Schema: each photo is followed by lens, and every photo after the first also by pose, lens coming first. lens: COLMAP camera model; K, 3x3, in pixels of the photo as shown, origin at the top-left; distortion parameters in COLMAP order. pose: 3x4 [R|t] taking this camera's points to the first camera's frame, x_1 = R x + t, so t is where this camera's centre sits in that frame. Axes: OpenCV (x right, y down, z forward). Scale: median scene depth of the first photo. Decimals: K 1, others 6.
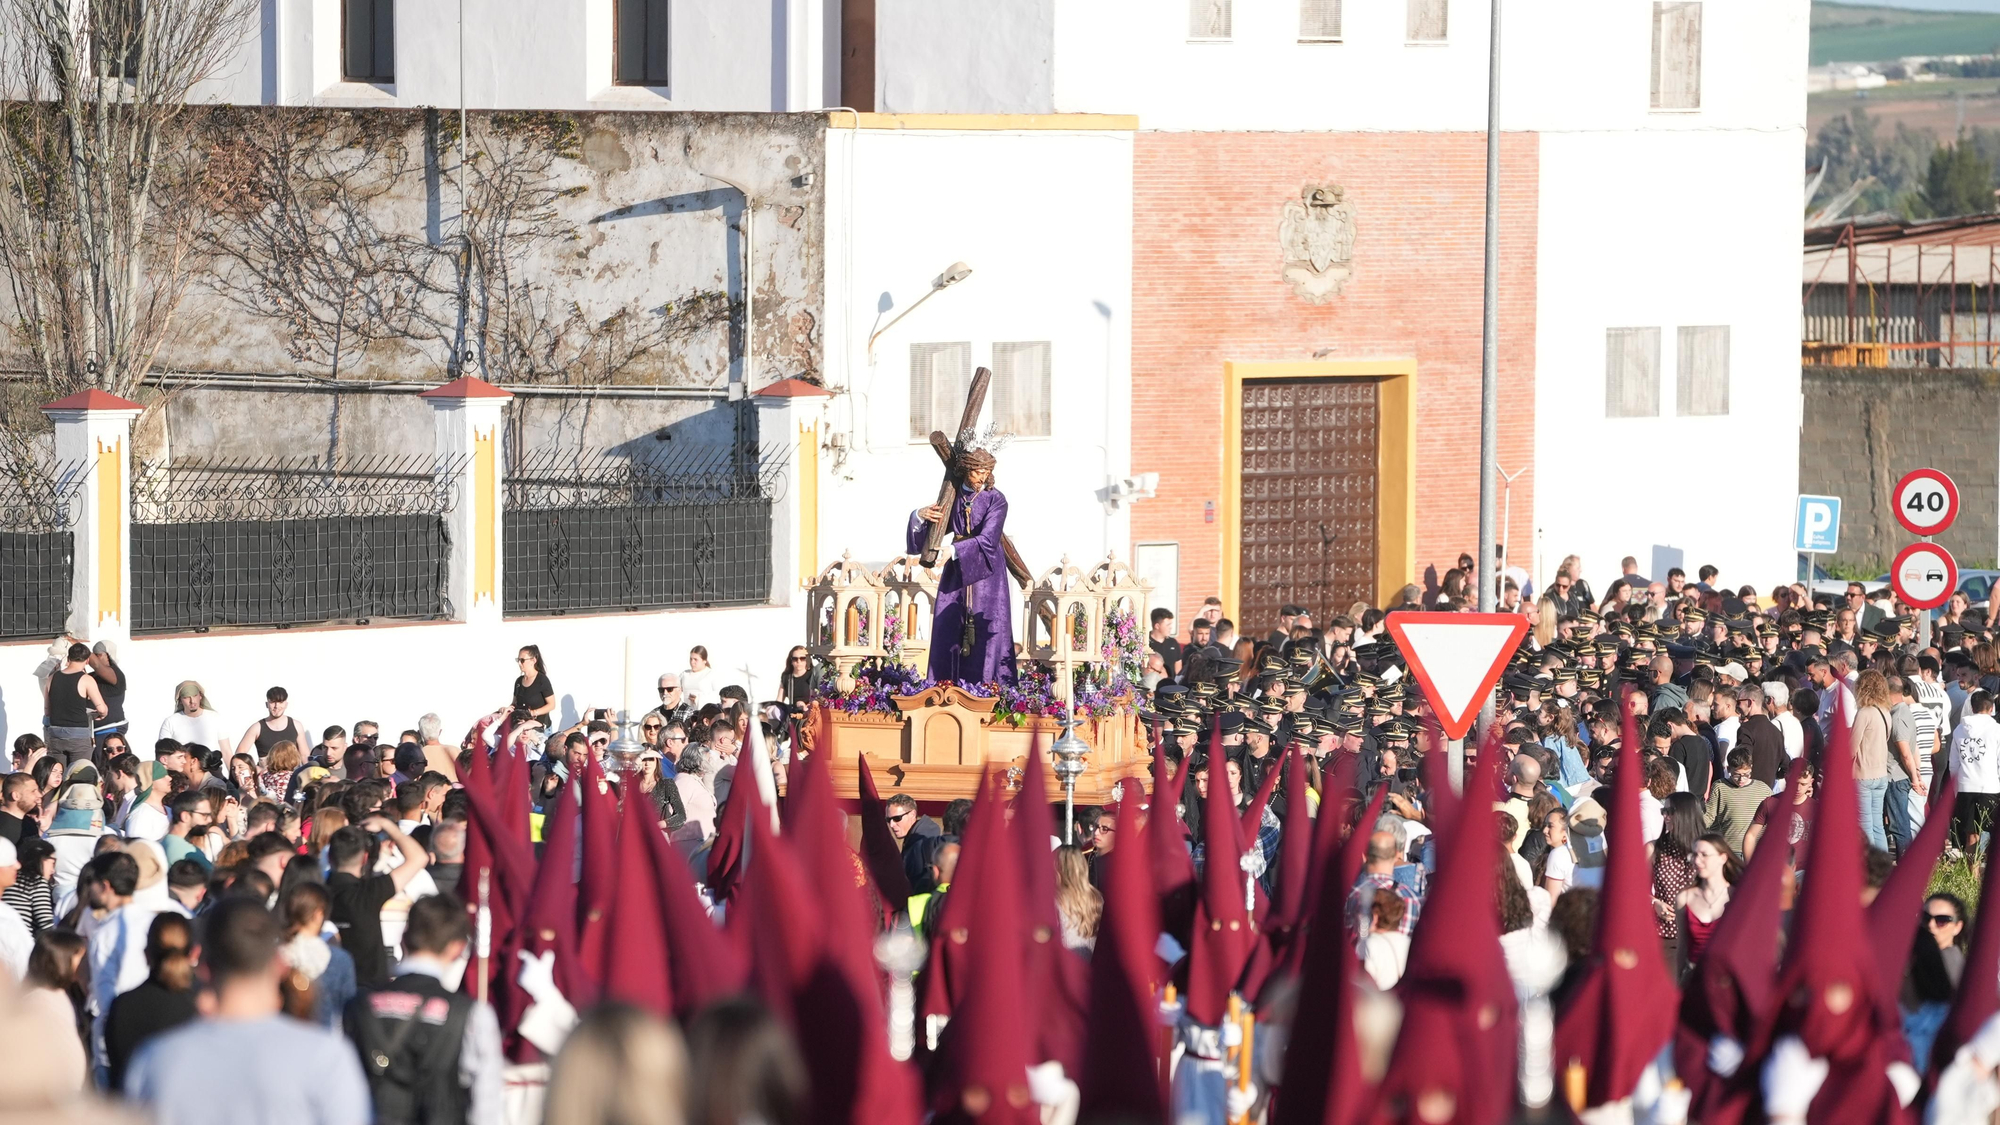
lens RADIAL K [[11456.2, 0, 1000.1], [0, 11456.2, 563.4], [0, 0, 1]] dist [4.370723, 0.000000]
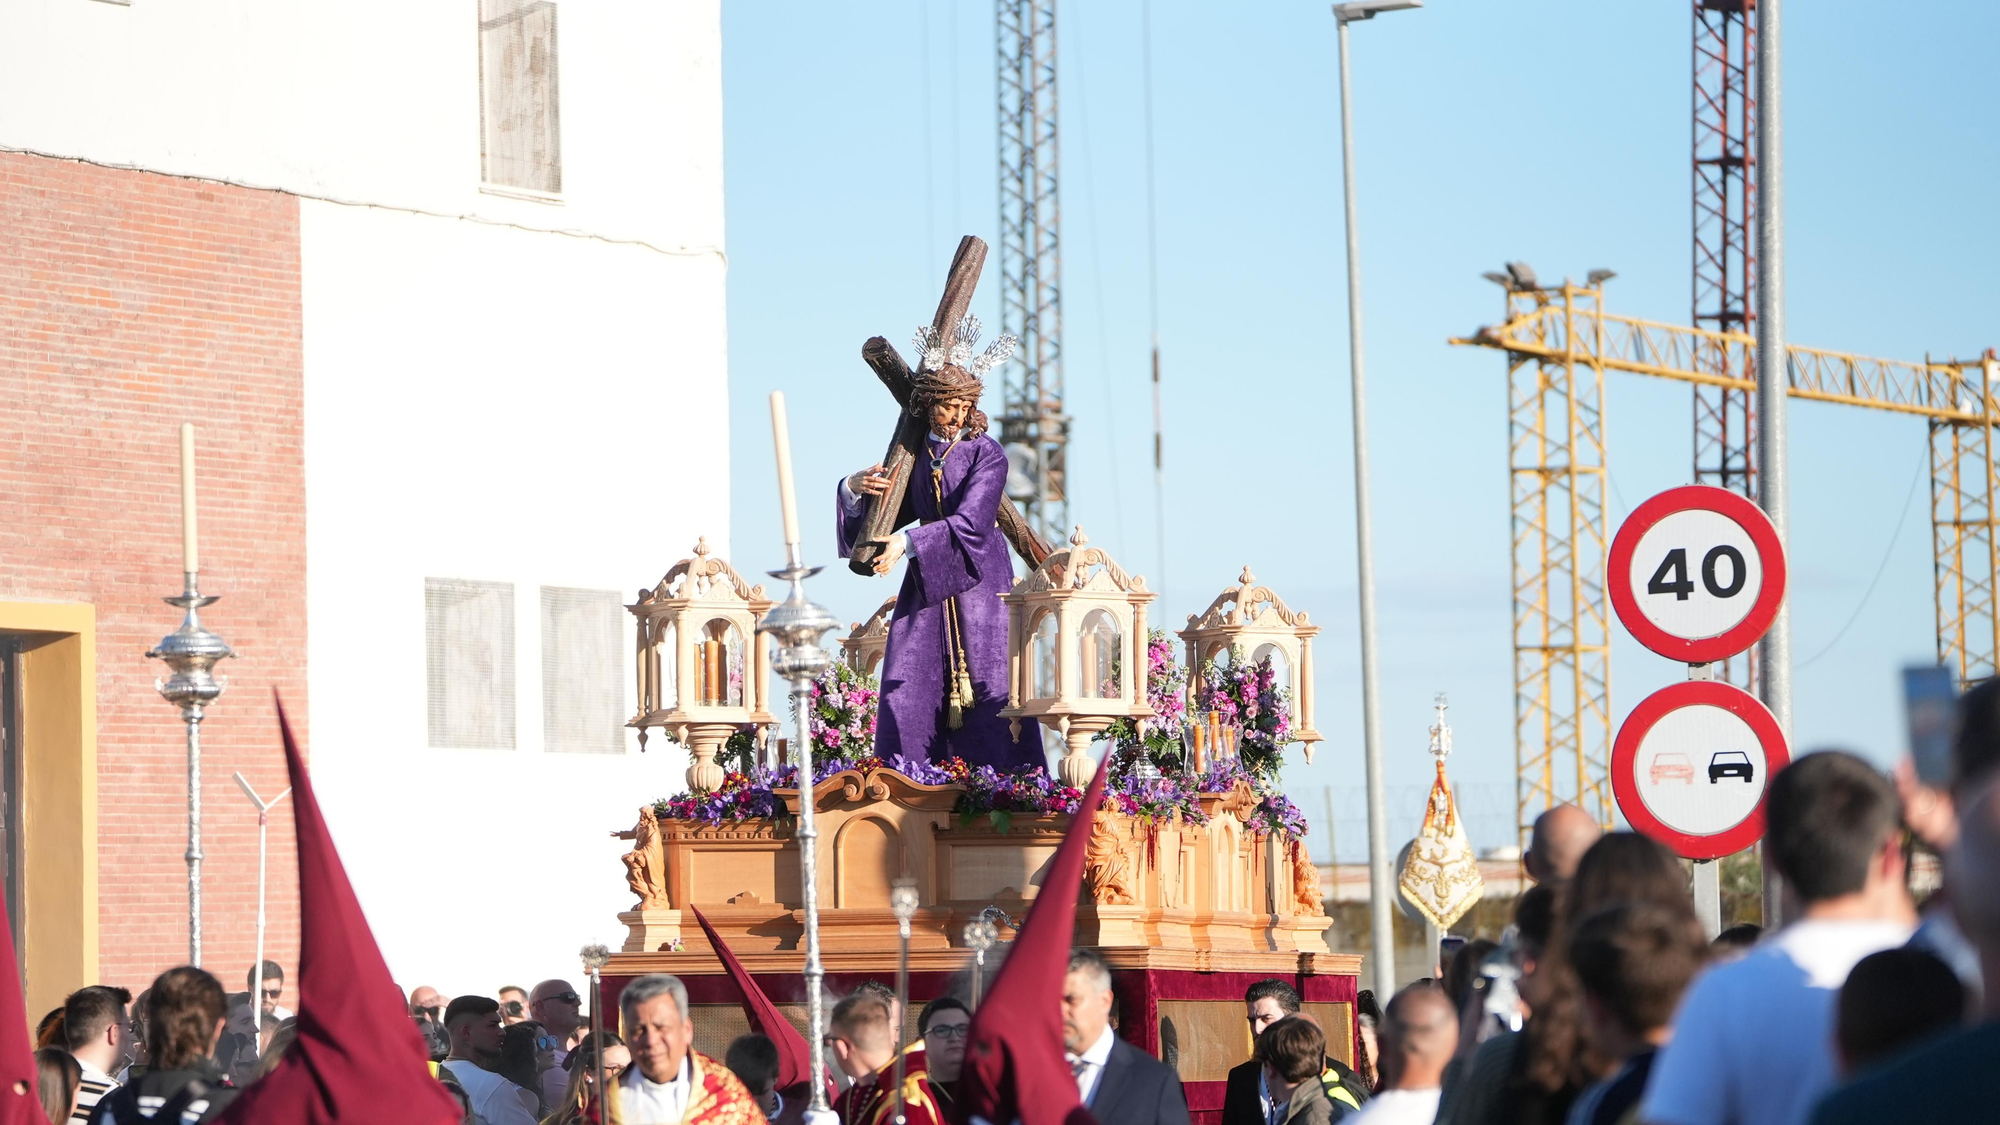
lens RADIAL K [[8639.6, 0, 1001.2], [0, 8639.6, 563.3], [0, 0, 1]] dist [1.050734, 0.000000]
pose [[0.982691, -0.018799, 0.184294, 0.004595], [0.035219, 0.995652, -0.086233, 0.014874], [-0.181871, 0.091231, 0.979081, 0.615569]]
